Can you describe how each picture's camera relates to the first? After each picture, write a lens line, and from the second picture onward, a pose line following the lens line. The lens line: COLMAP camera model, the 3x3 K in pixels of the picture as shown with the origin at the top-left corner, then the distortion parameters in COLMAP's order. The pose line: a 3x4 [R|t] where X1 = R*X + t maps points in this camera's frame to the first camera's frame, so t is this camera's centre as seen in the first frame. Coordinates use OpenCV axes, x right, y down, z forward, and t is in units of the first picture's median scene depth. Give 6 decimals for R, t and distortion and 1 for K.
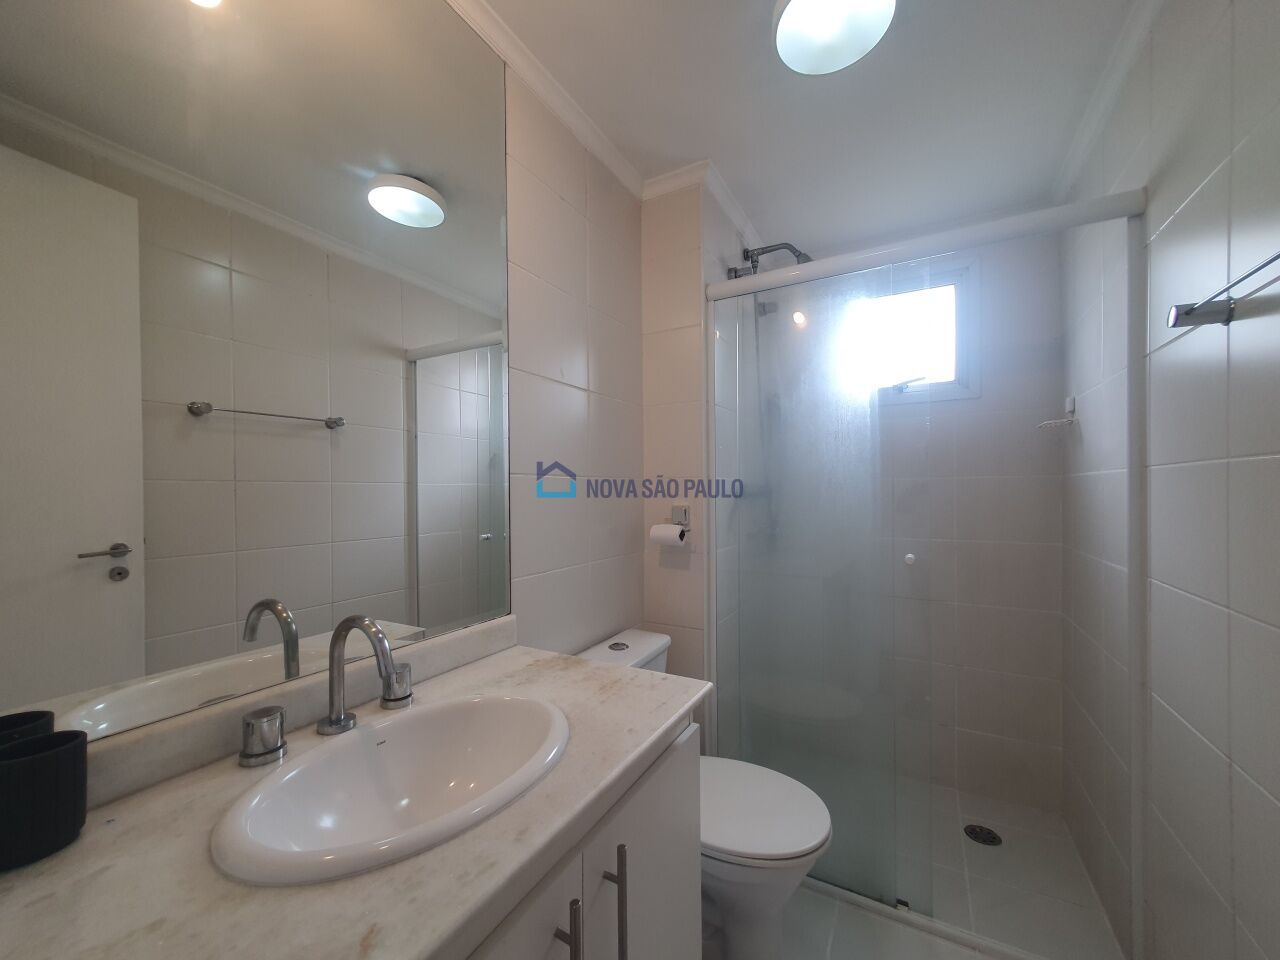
lens RADIAL K [[502.7, 0, 635.3], [0, 502.7, 494.7], [0, 0, 1]] dist [0.000205, 0.000001]
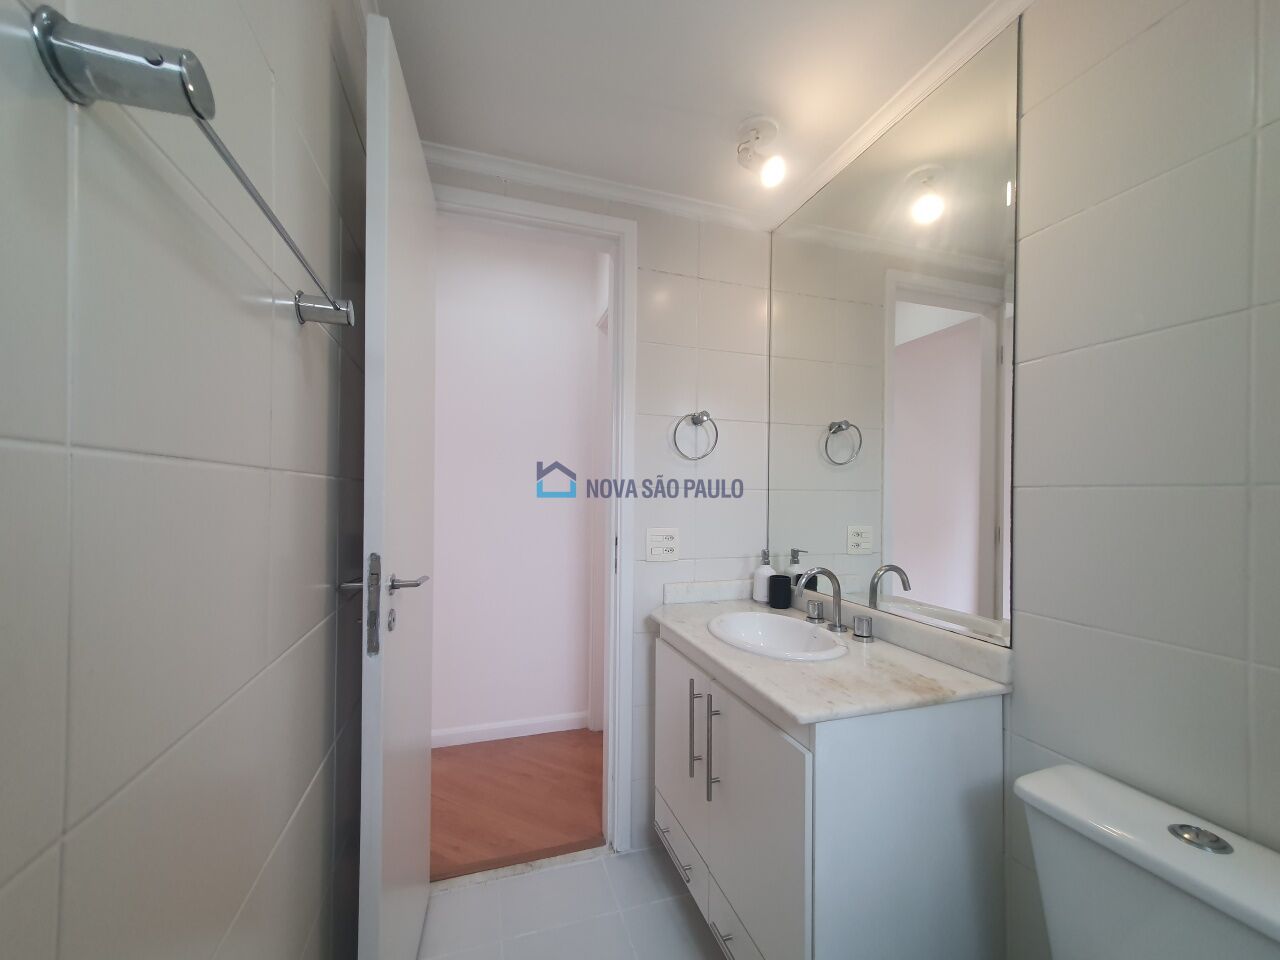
lens RADIAL K [[502.7, 0, 635.3], [0, 502.7, 494.7], [0, 0, 1]] dist [0.000205, 0.000001]
pose [[-0.679926, 0.000742, -0.733280, 0.992260], [-0.010732, 0.999882, 0.010963, -0.035557], [0.733202, 0.015323, -0.679838, 1.342860]]
